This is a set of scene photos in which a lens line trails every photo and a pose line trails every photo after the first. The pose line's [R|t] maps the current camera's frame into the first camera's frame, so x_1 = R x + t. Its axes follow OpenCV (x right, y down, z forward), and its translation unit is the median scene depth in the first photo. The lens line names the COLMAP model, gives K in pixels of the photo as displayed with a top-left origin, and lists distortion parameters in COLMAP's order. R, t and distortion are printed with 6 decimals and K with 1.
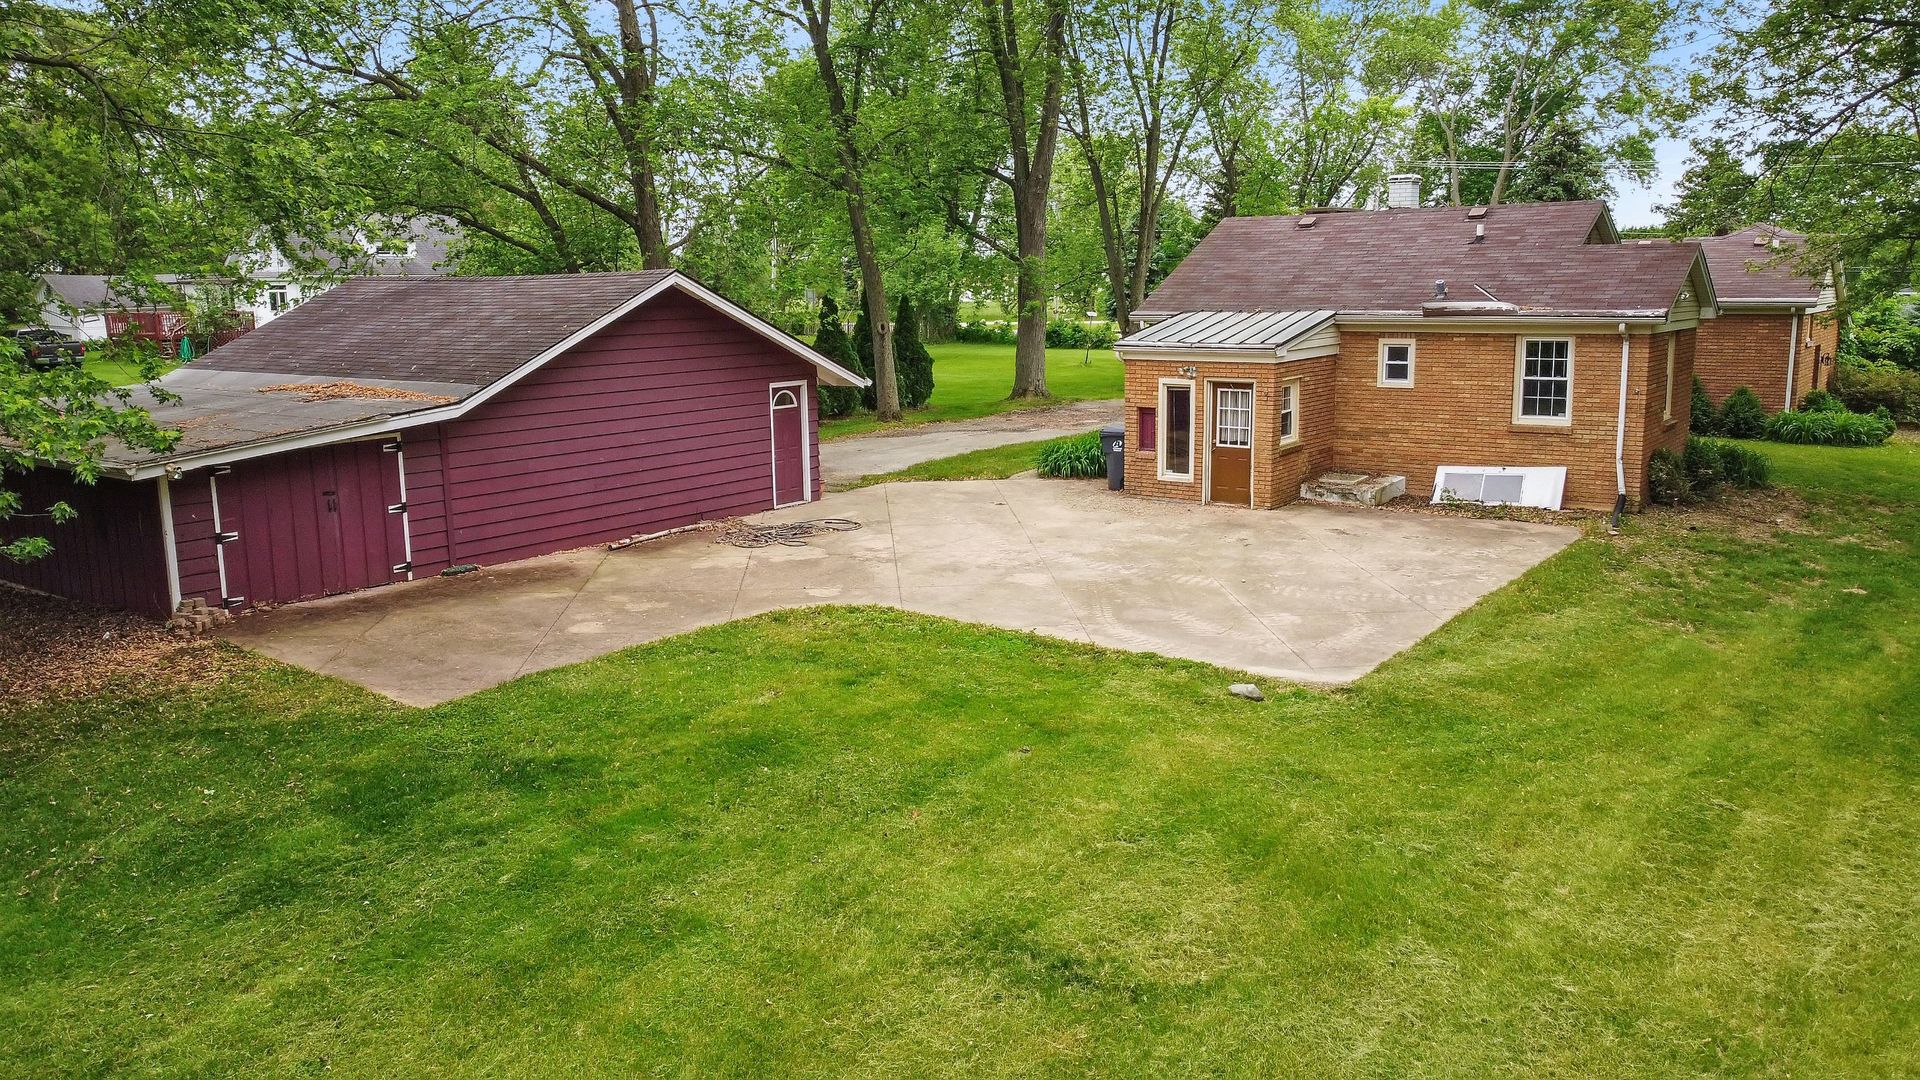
lens RADIAL K [[1410.2, 0, 964.1], [0, 1410.2, 541.2], [0, 0, 1]] dist [0.003083, 0.000035]
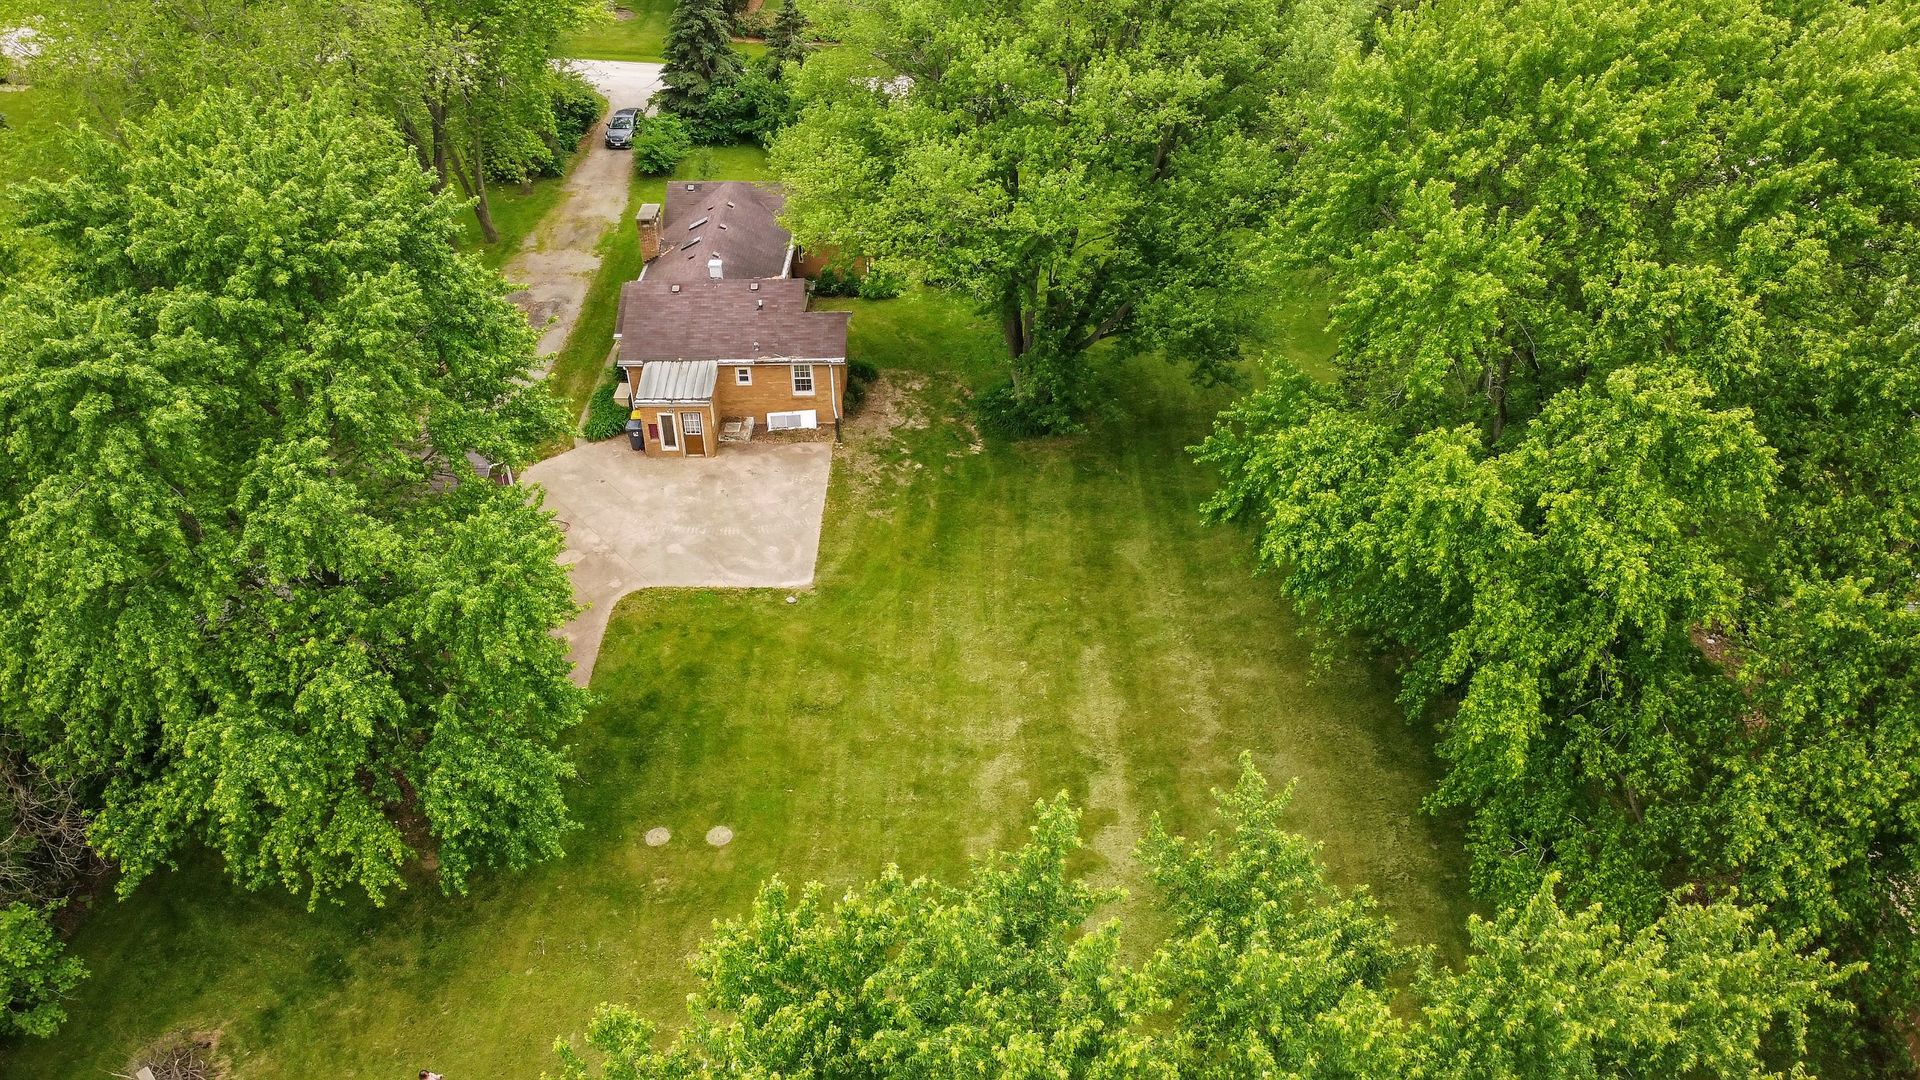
lens RADIAL K [[1410.2, 0, 958.8], [0, 1410.2, 540.8], [0, 0, 1]] dist [0.003083, 0.000035]
pose [[0.798066, -0.340863, 0.496894, -0.733121], [0.095546, 0.885775, 0.454173, -0.993115], [-0.594947, -0.314984, 0.739475, -1.149127]]
